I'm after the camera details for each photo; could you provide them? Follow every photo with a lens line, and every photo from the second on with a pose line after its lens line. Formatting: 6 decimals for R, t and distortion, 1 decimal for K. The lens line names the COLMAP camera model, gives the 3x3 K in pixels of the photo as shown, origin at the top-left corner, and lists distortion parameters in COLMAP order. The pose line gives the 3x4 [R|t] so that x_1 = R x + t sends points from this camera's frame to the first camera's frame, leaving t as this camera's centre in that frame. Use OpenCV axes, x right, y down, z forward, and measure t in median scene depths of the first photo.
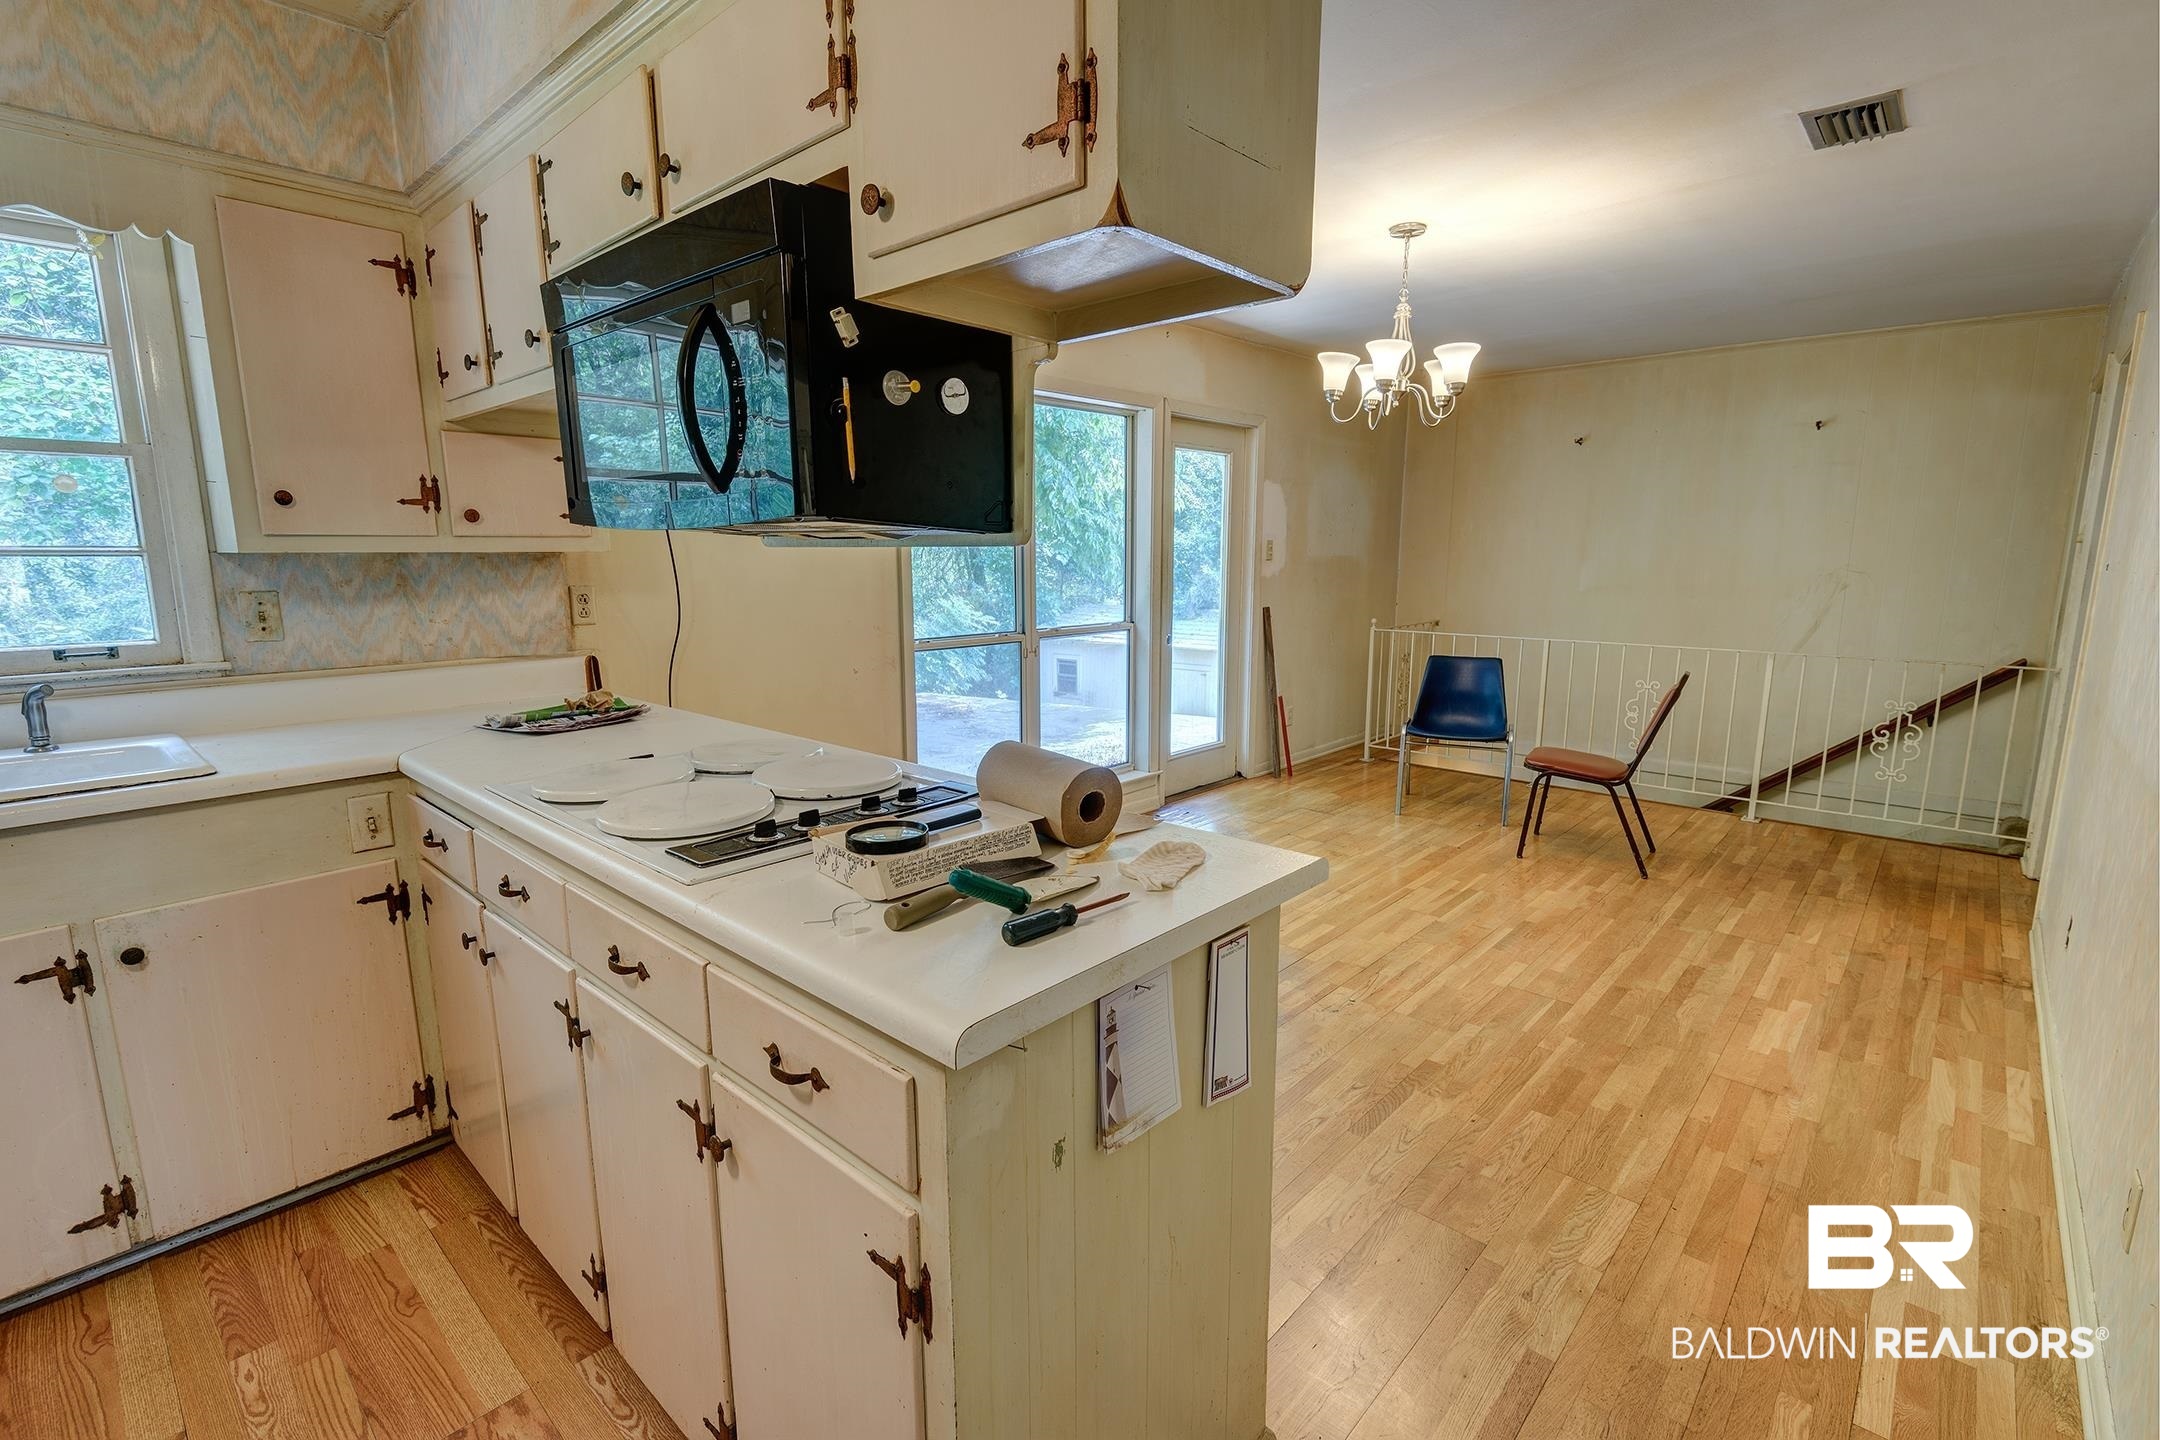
lens RADIAL K [[970.1, 0, 1087.0], [0, 970.1, 714.6], [0, 0, 1]] dist [0.024399, -0.016130]
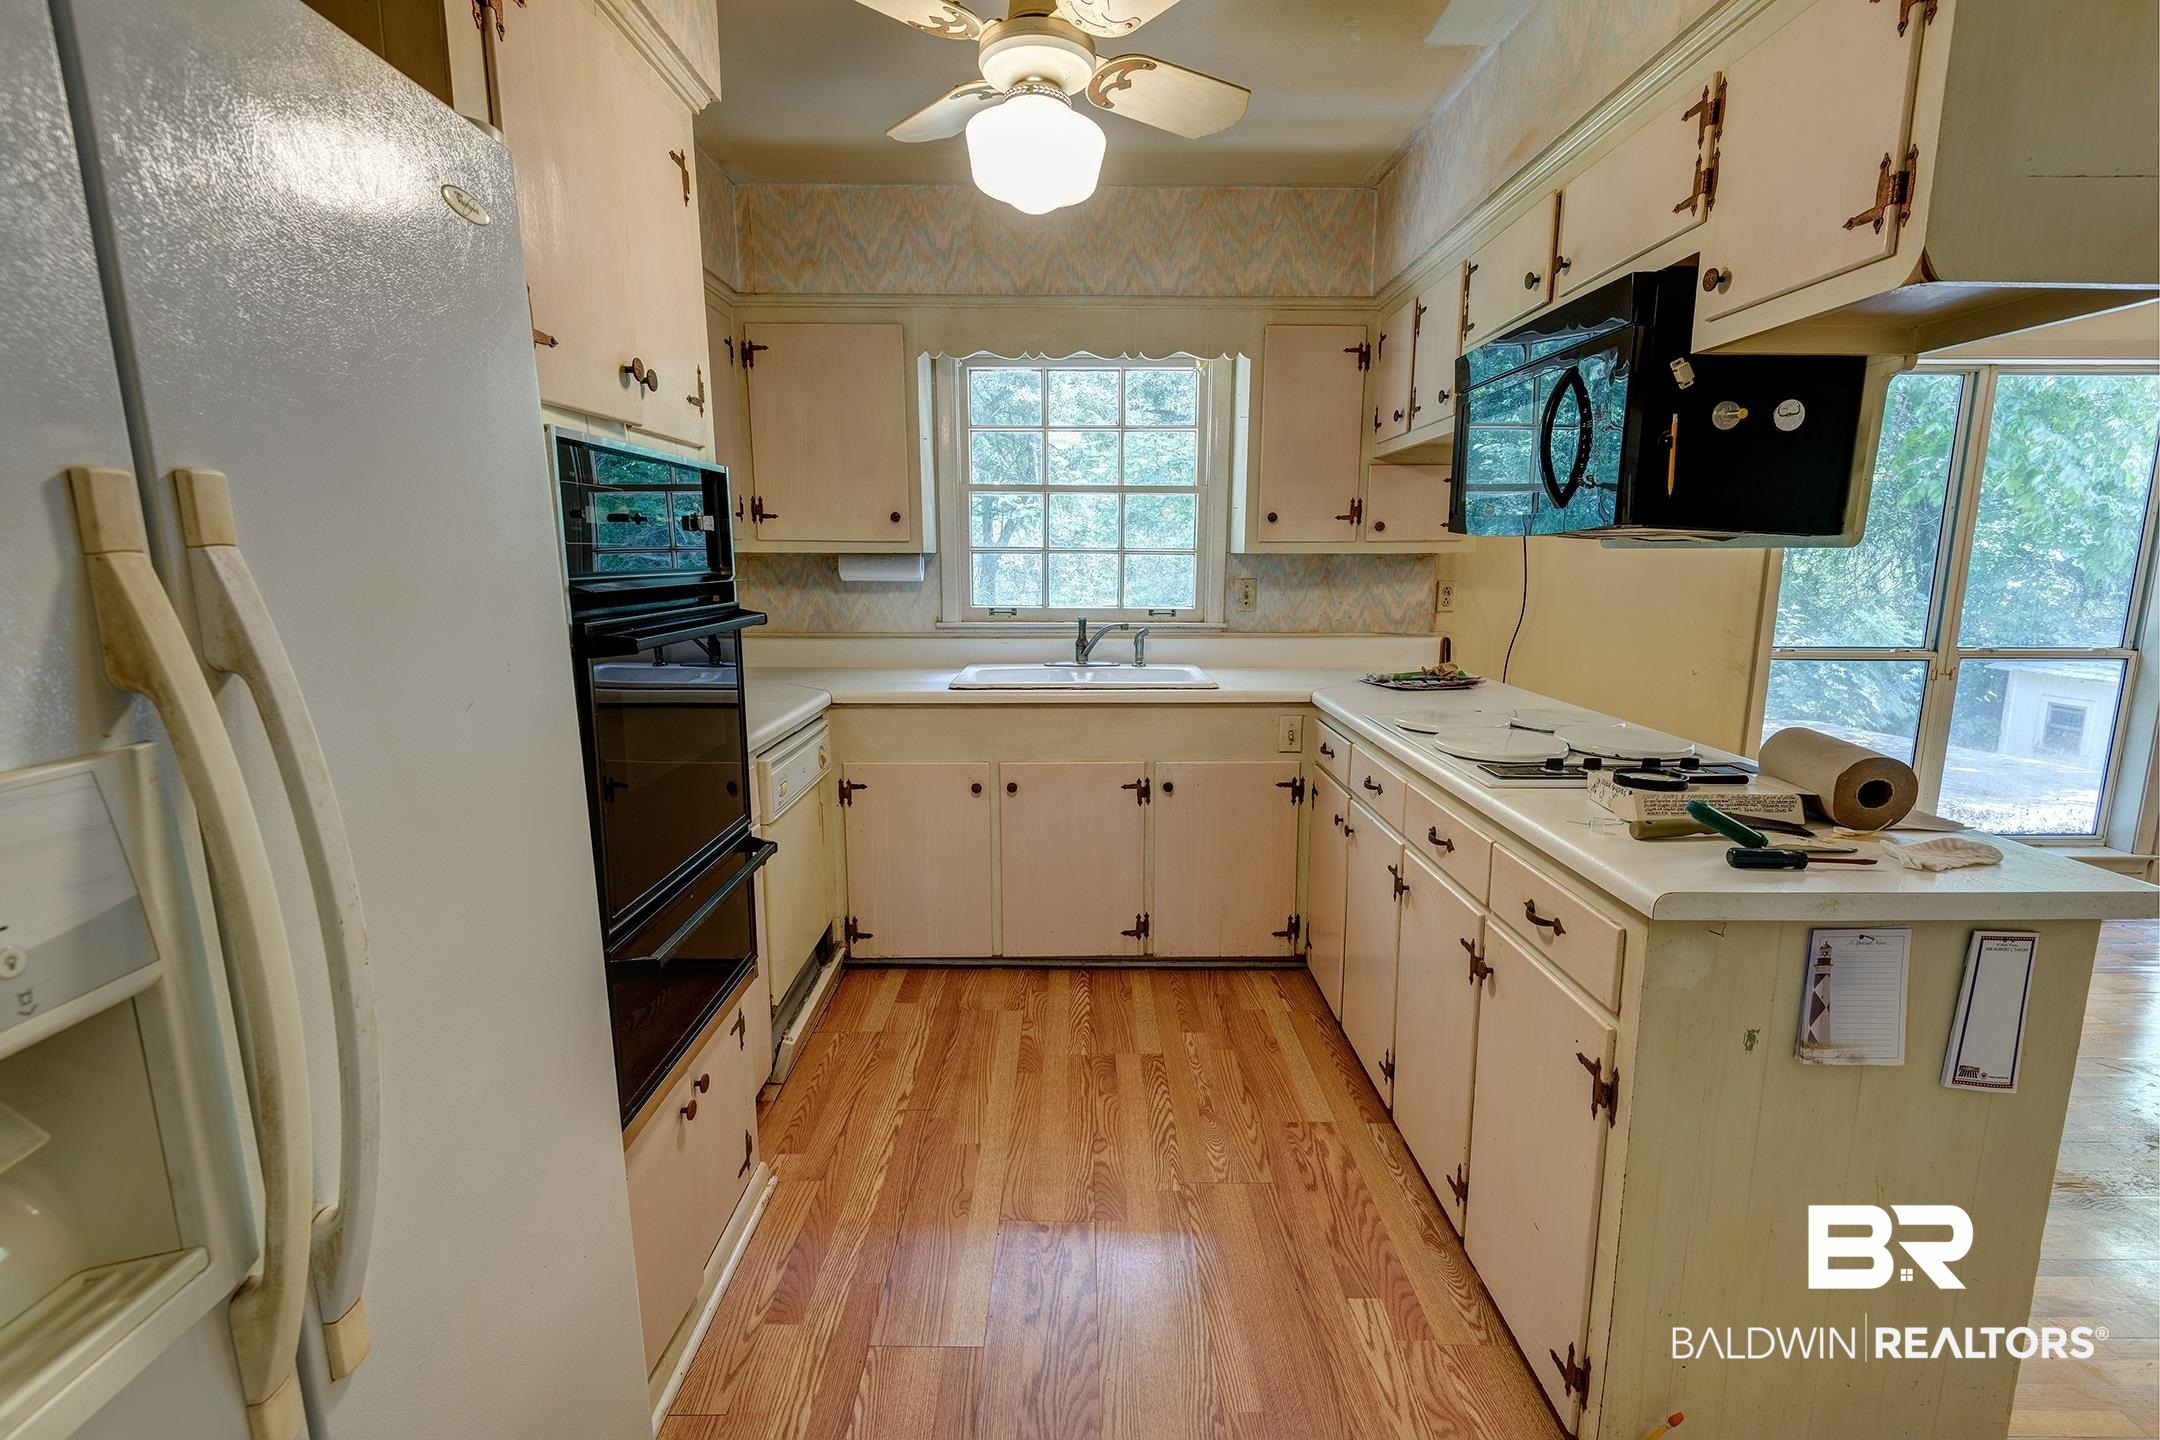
lens RADIAL K [[975.5, 0, 1089.3], [0, 975.5, 721.3], [0, 0, 1]] dist [0.042076, -0.028043]
pose [[0.682728, 0.130291, -0.718962, 0.168224], [-0.127420, 0.990126, 0.058433, 0.056306], [0.719476, 0.051716, 0.692589, -0.335782]]
